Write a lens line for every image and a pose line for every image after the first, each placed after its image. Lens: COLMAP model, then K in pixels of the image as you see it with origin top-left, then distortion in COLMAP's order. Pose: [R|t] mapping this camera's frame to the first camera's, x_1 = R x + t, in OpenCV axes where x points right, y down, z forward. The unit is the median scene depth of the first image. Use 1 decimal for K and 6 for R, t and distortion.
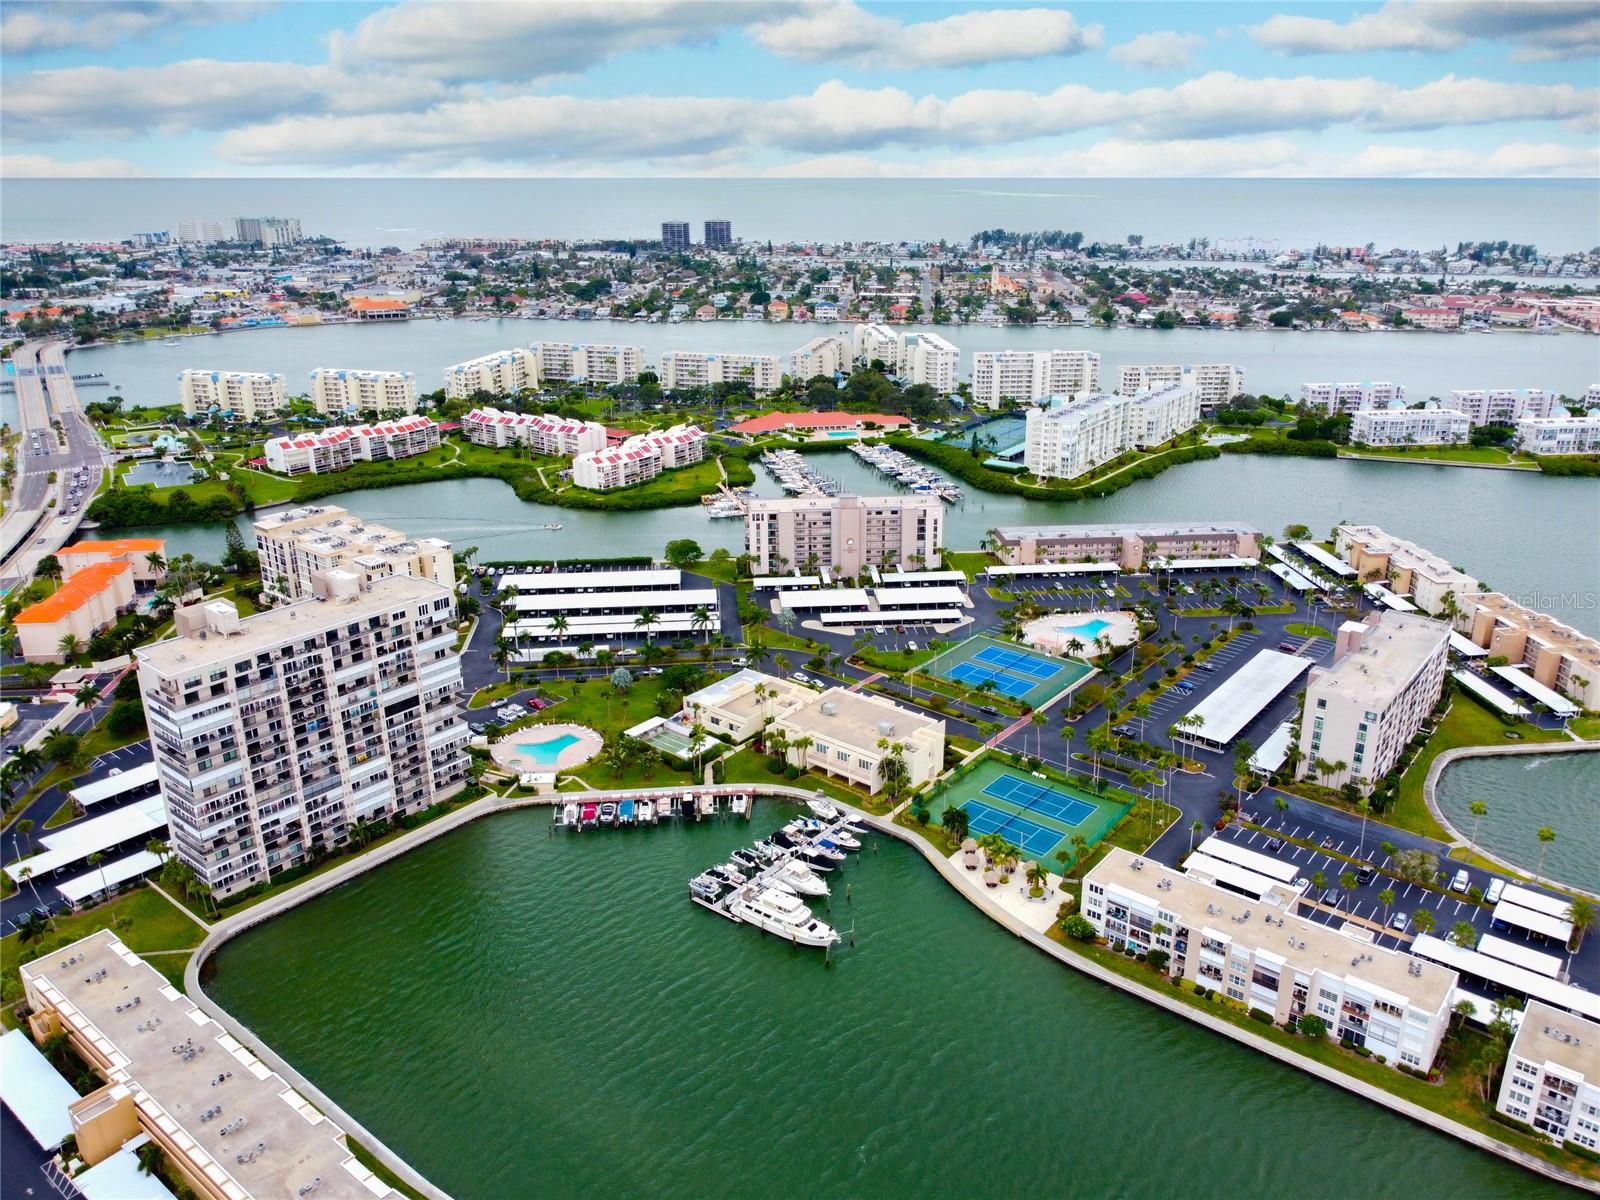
lens RADIAL K [[1208.6, 0, 832.6], [0, 1208.6, 581.7], [0, 0, 1]] dist [-0.005053, 0.003797]
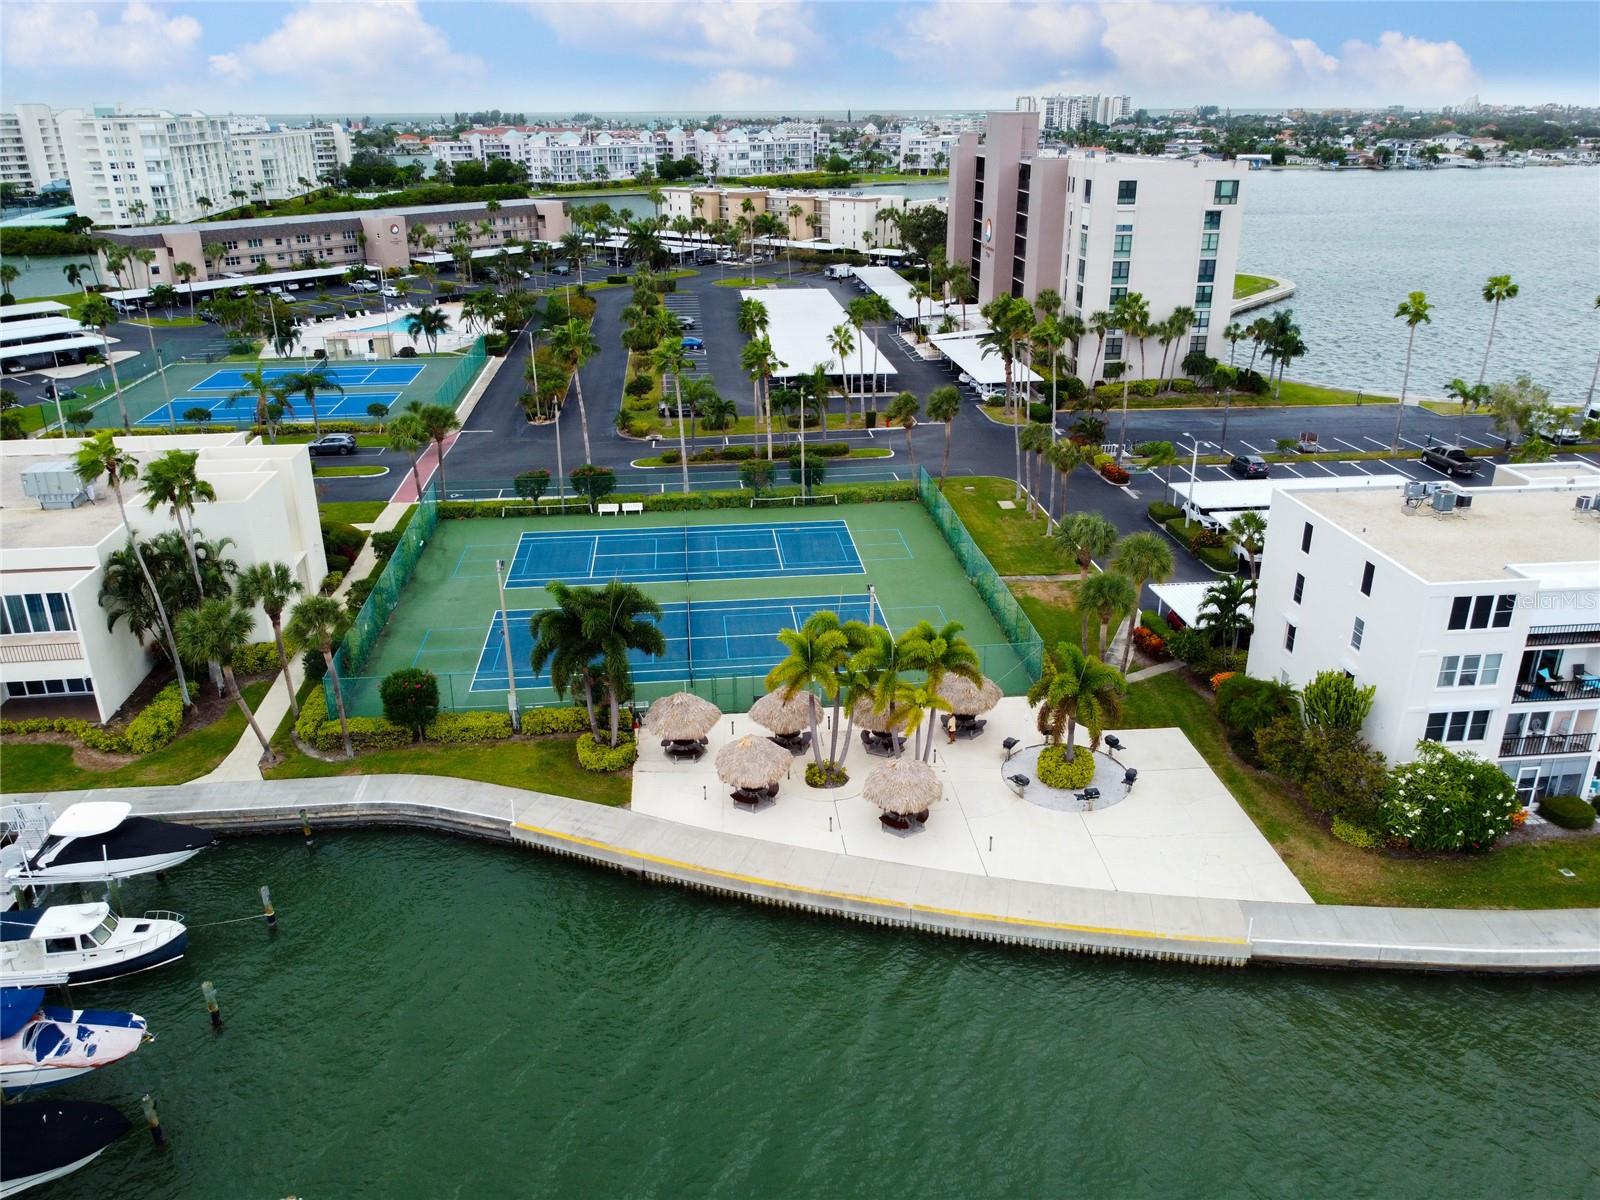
lens RADIAL K [[1200.5, 0, 802.3], [0, 1200.5, 581.2], [0, 0, 1]] dist [0.000778, -0.001804]
pose [[0.716169, -0.263717, 0.646185, -0.008770], [0.239813, 0.962474, 0.127013, 0.102610], [-0.655433, 0.064001, 0.752537, 0.492713]]
